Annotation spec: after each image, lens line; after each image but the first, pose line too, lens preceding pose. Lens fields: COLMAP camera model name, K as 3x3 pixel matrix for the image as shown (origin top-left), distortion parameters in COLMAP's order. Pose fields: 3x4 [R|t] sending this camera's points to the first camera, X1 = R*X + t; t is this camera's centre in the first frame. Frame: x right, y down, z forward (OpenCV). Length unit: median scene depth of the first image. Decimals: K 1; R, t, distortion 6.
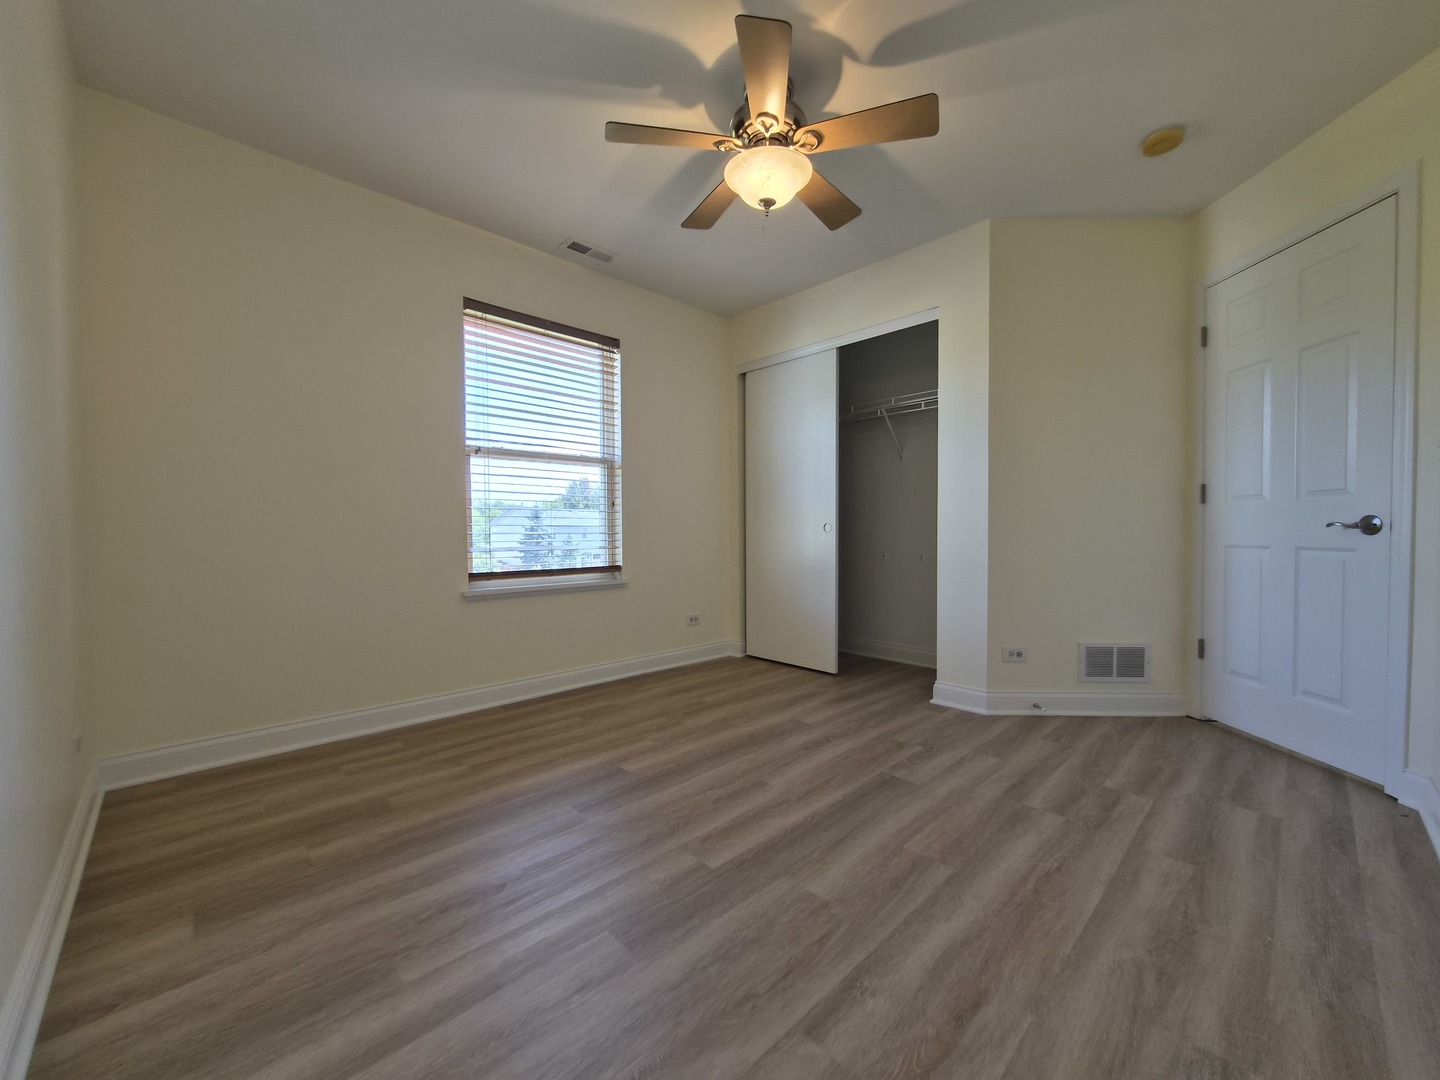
lens RADIAL K [[563.2, 0, 717.8], [0, 563.2, 537.0], [0, 0, 1]] dist [0.000634, -0.000627]
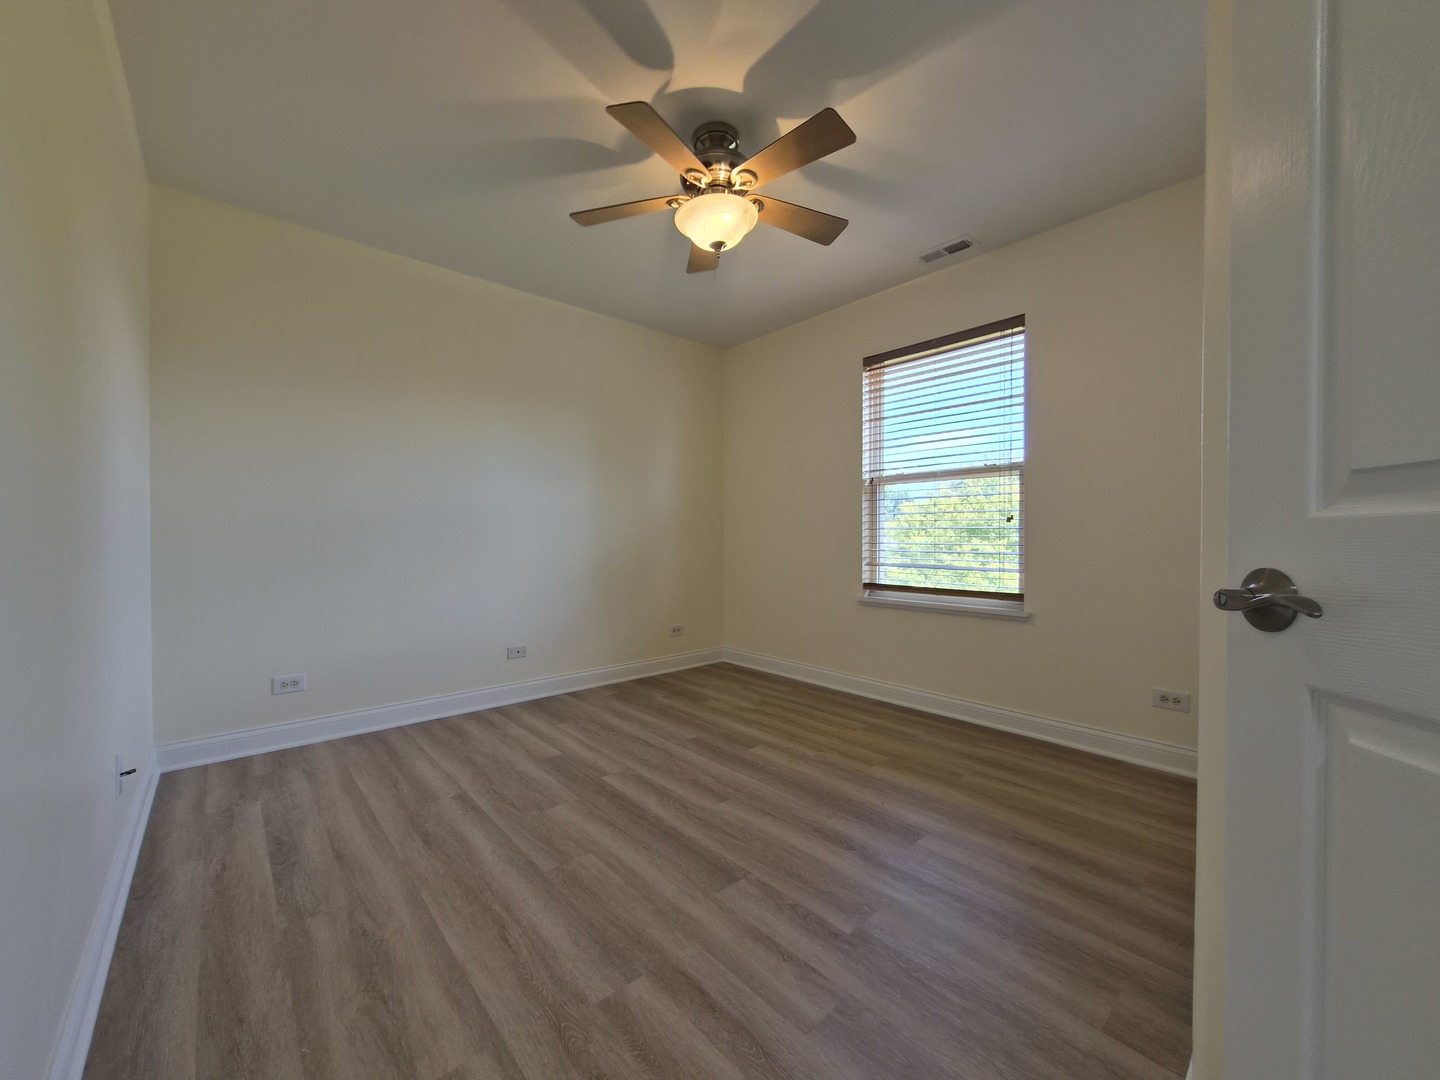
lens RADIAL K [[563.2, 0, 717.5], [0, 563.2, 539.4], [0, 0, 1]] dist [0.000634, -0.000627]
pose [[-0.037383, 0.009473, -0.999256, 1.209635], [-0.011128, 0.999889, 0.009896, -0.058643], [0.999239, 0.011490, -0.037274, 1.106005]]
